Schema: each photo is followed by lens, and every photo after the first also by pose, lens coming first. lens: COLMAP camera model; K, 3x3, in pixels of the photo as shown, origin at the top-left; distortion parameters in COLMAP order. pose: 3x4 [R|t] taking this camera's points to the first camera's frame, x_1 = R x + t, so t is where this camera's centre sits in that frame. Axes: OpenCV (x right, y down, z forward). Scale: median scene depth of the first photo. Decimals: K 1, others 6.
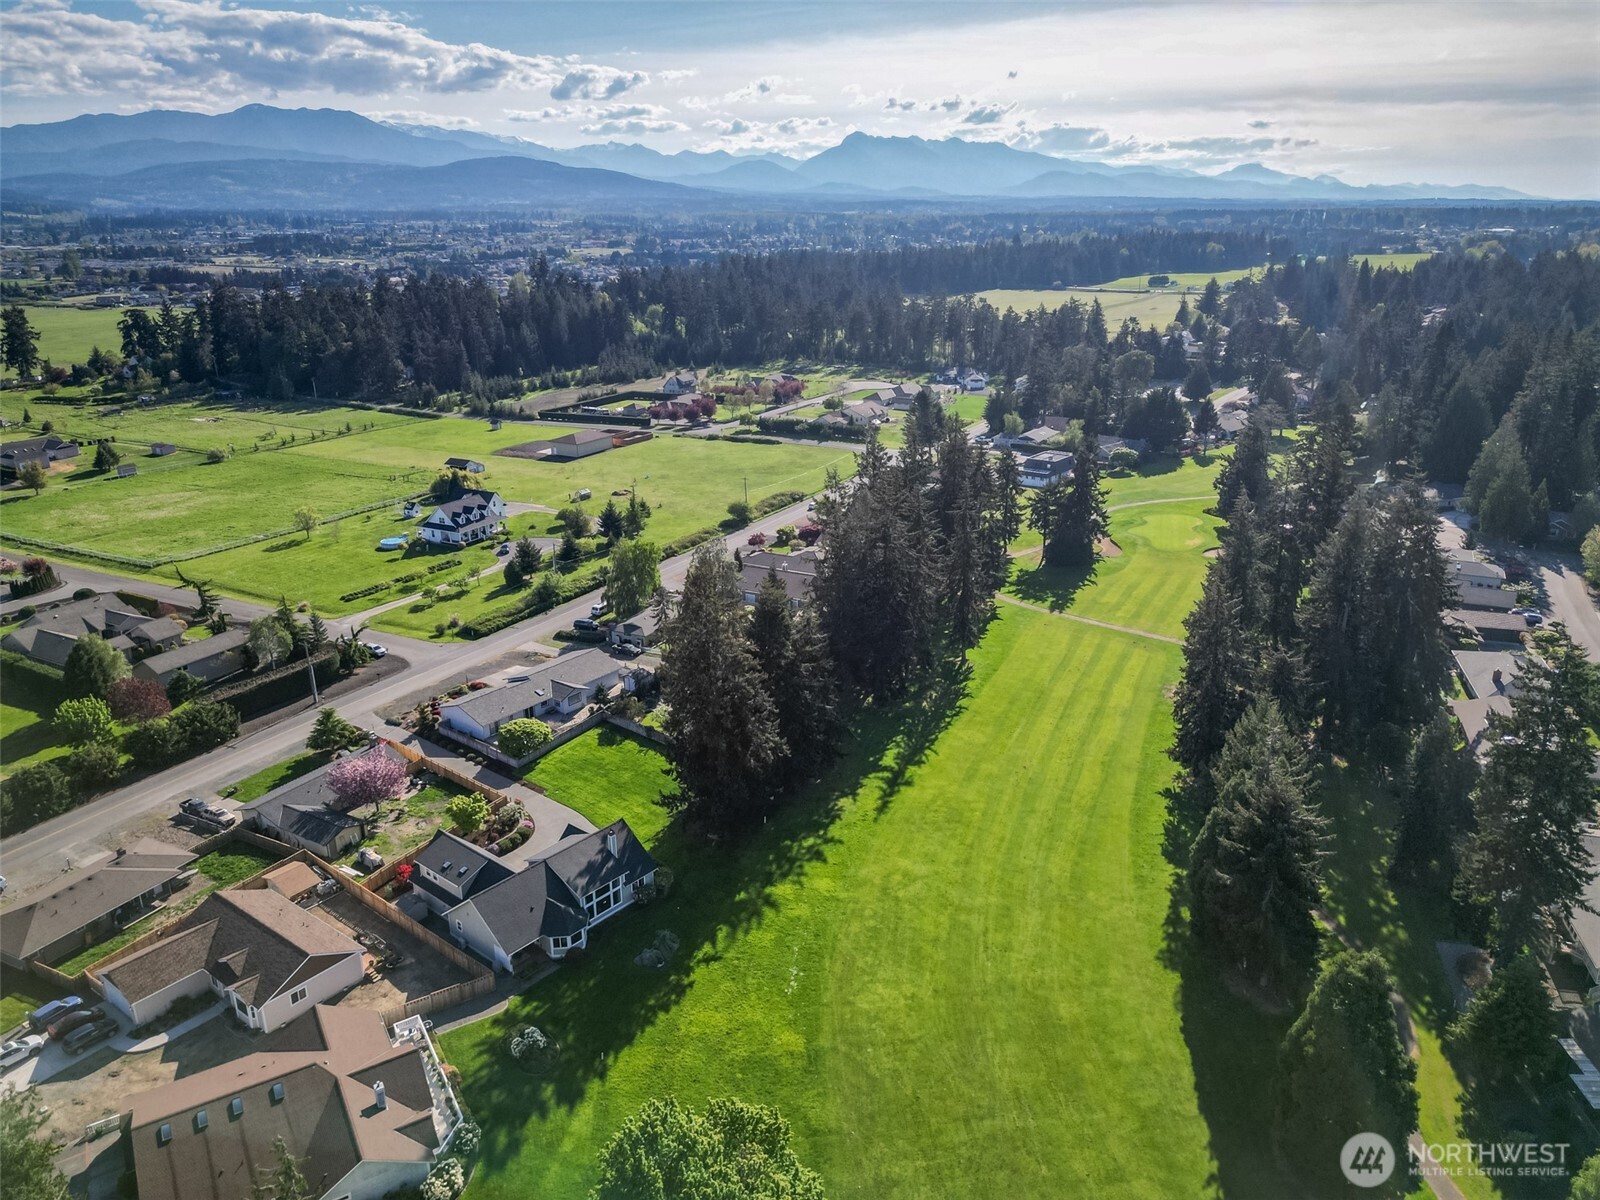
lens RADIAL K [[1116.3, 0, 800.0], [0, 1116.3, 600.0], [0, 0, 1]] dist [0.060644, -0.050393]
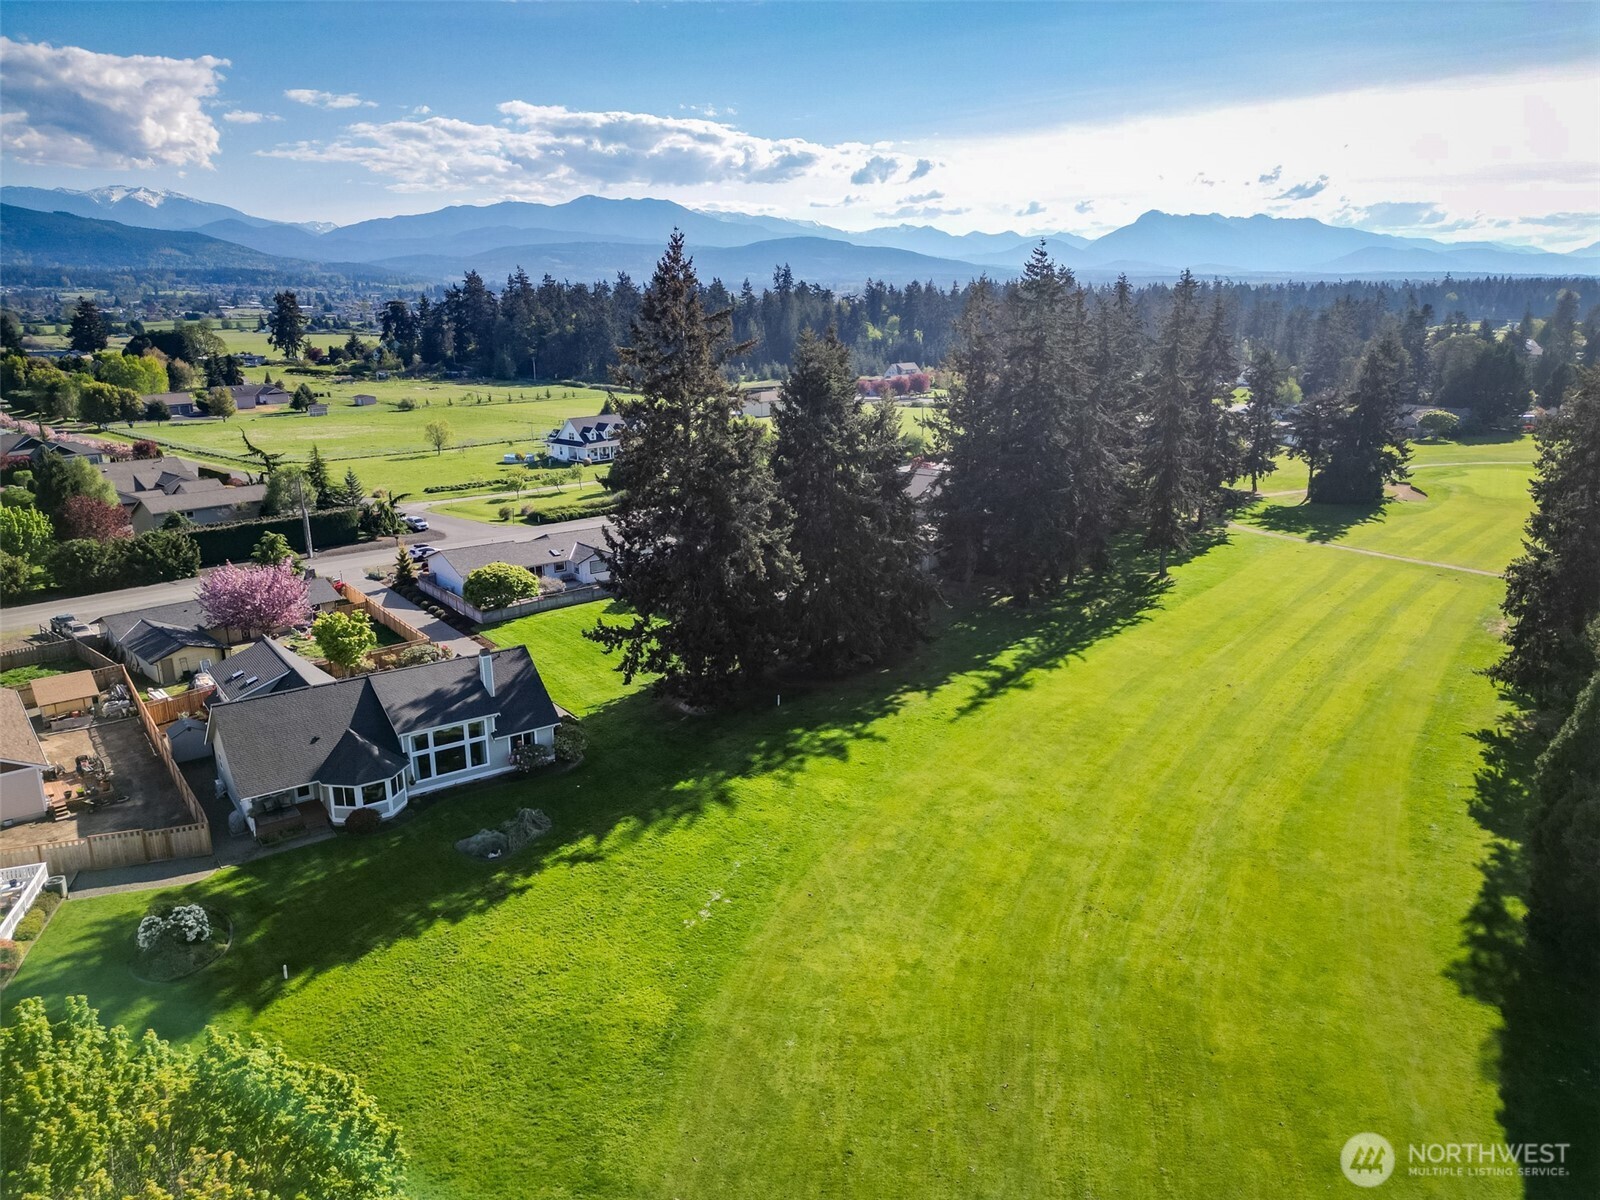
lens RADIAL K [[1116.3, 0, 800.0], [0, 1116.3, 600.0], [0, 0, 1]] dist [0.060644, -0.050393]
pose [[0.970748, 0.065080, -0.231111, 0.114512], [-0.080024, 0.995226, -0.055876, 0.160172], [0.226371, 0.072736, 0.971322, 0.347923]]
